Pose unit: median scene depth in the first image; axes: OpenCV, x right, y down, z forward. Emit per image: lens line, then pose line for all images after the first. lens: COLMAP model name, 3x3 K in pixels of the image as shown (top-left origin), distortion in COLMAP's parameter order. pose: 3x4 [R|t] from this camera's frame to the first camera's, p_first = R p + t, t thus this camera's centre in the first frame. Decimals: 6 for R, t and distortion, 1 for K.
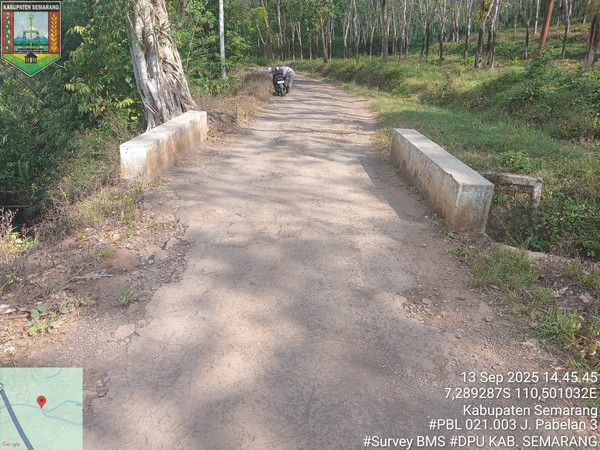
lens RADIAL K [[456.6, 0, 300.0], [0, 456.6, 225.0], [0, 0, 1]] dist [-0.006483, -0.007244]
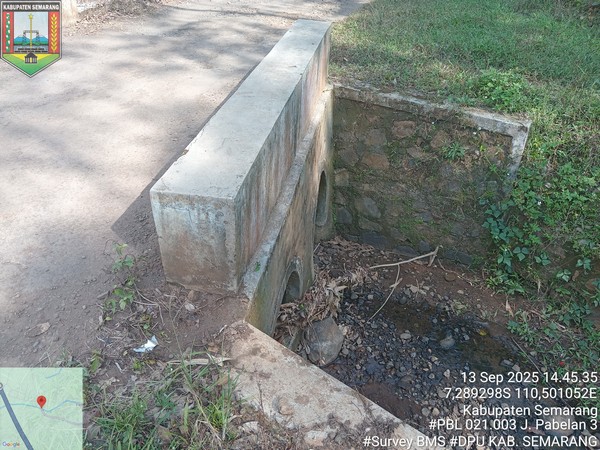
lens RADIAL K [[456.6, 0, 300.0], [0, 456.6, 225.0], [0, 0, 1]] dist [-0.006483, -0.007244]
pose [[0.987110, 0.097841, -0.126657, 0.325617], [-0.063523, 0.965884, 0.251063, -0.103747], [0.146900, -0.239781, 0.959649, 0.367457]]
